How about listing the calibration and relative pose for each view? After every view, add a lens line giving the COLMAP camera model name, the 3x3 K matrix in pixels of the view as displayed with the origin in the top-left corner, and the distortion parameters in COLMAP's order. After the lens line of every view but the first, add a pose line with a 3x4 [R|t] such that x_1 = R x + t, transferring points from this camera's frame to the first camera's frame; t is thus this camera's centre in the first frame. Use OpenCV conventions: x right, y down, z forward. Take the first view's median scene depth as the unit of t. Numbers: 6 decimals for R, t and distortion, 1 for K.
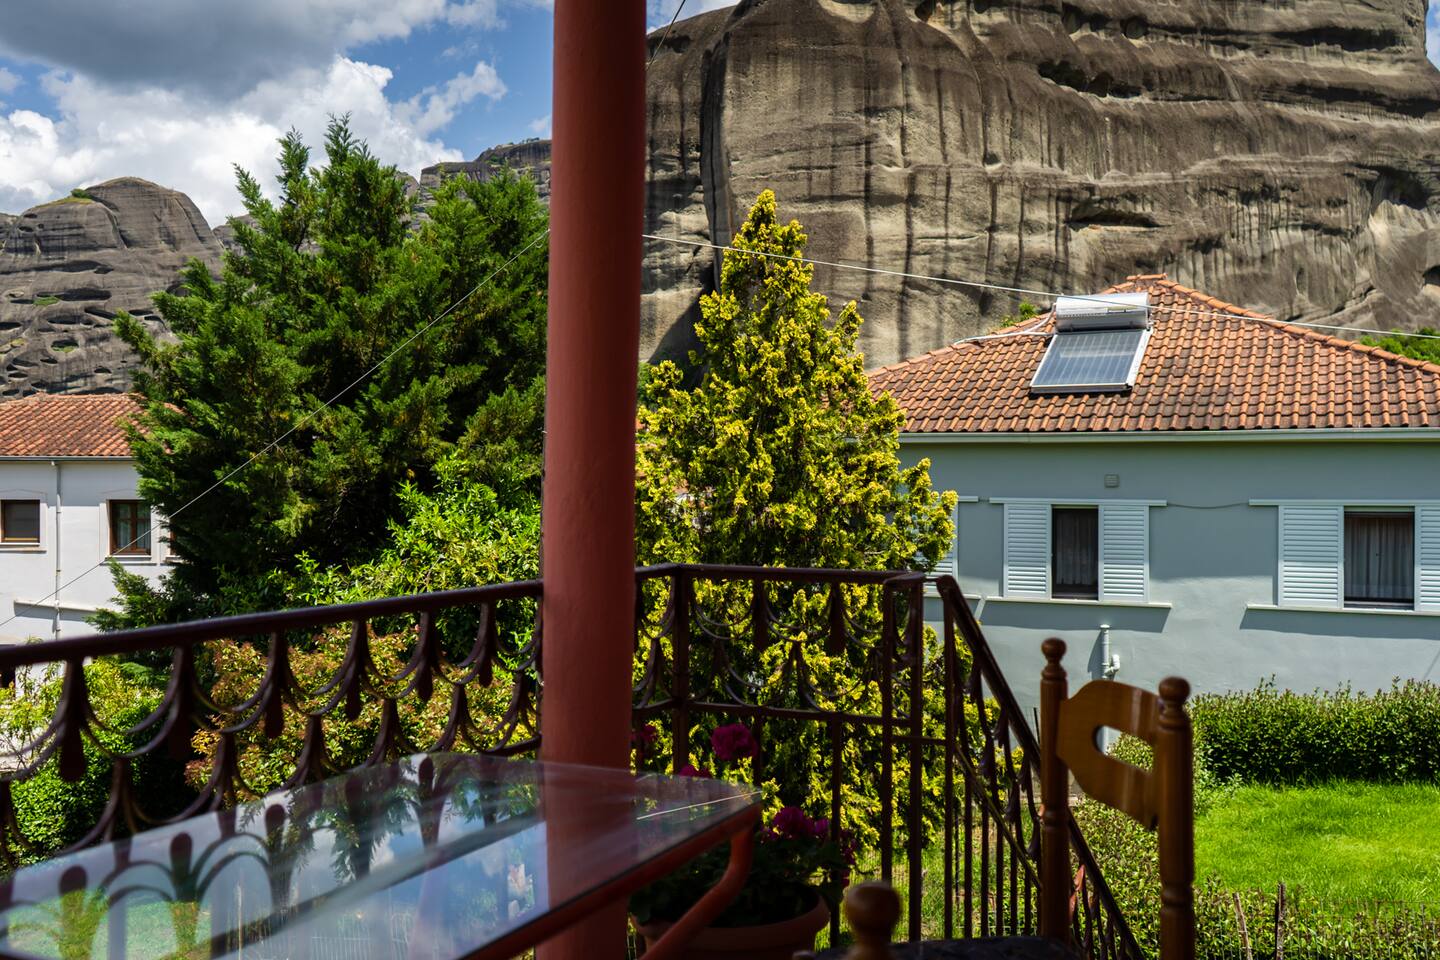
lens RADIAL K [[1371.7, 0, 720.2], [0, 1371.7, 469.3], [0, 0, 1]] dist [0.001061, 0.001582]
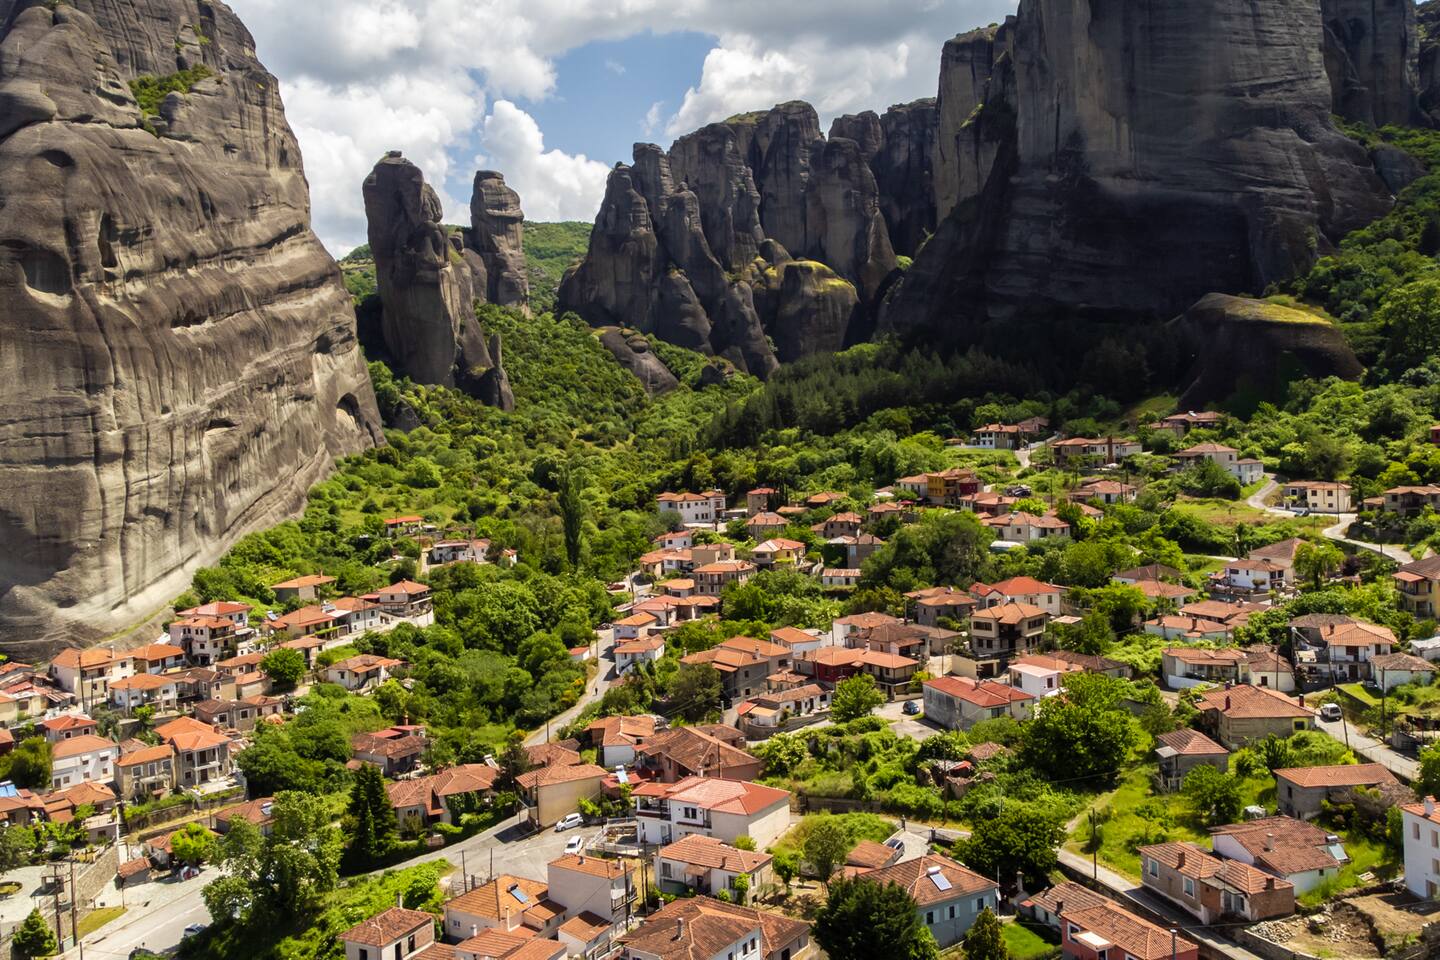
lens RADIAL K [[1271.6, 0, 713.6], [0, 1271.6, 466.1], [0, 0, 1]] dist [0.058393, -0.014555]
pose [[0.629968, -0.059821, 0.774314, -0.357639], [0.046207, 0.998150, 0.039521, -0.166050], [-0.775246, 0.010882, 0.631566, -0.150545]]
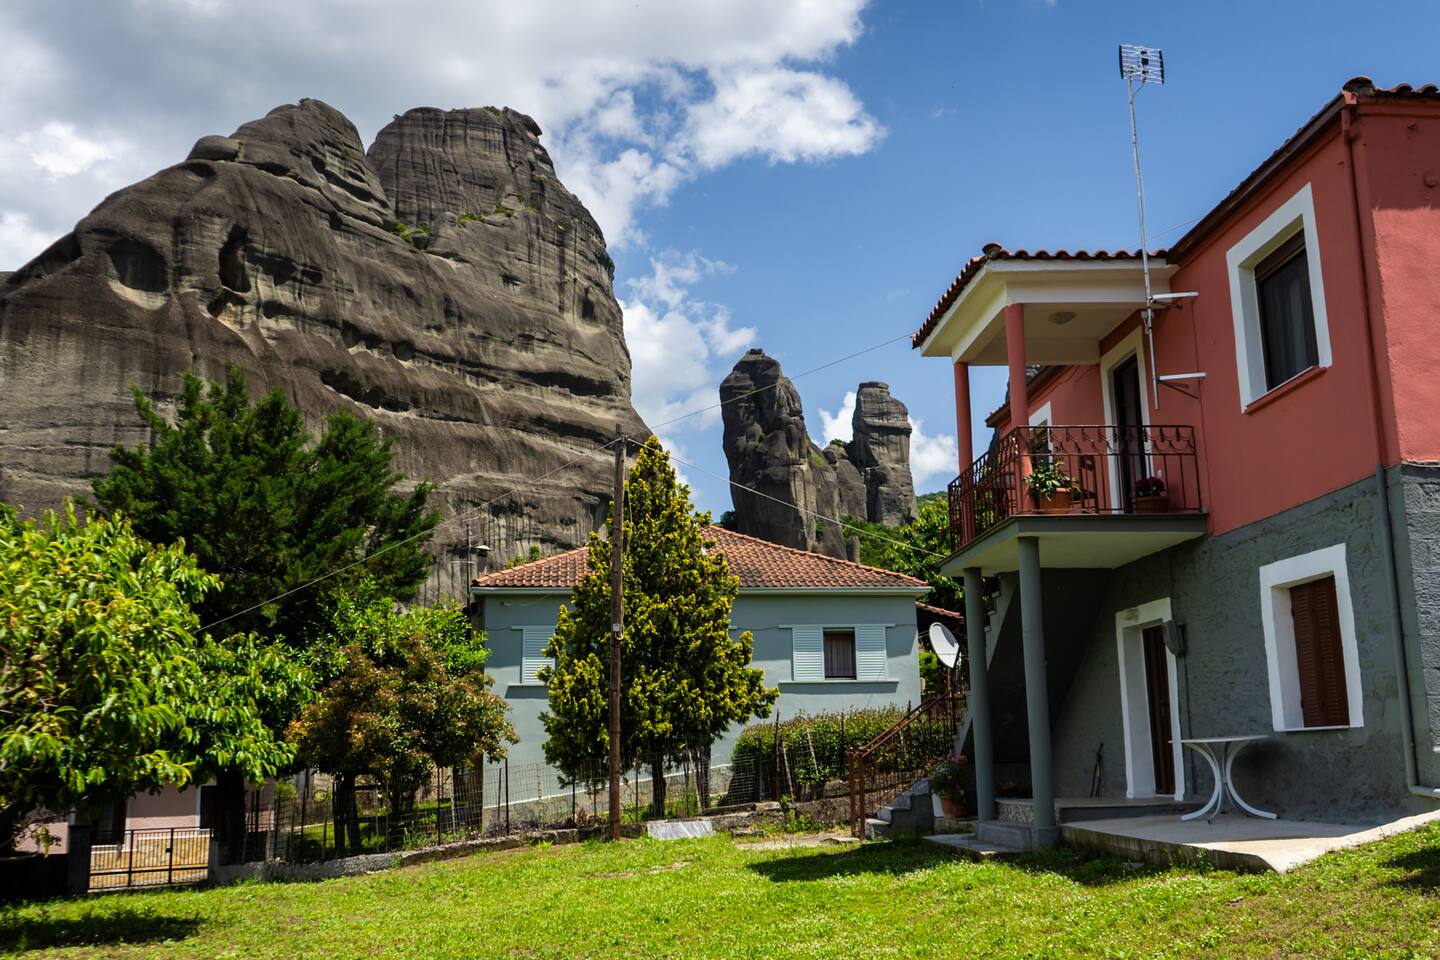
lens RADIAL K [[1378.2, 0, 716.2], [0, 1378.2, 477.9], [0, 0, 1]] dist [-0.009416, 0.009155]
pose [[0.856267, 0.089151, 0.508782, -0.038292], [0.021186, 0.978103, -0.207042, 0.012218], [-0.516099, 0.188062, 0.835628, -0.033535]]
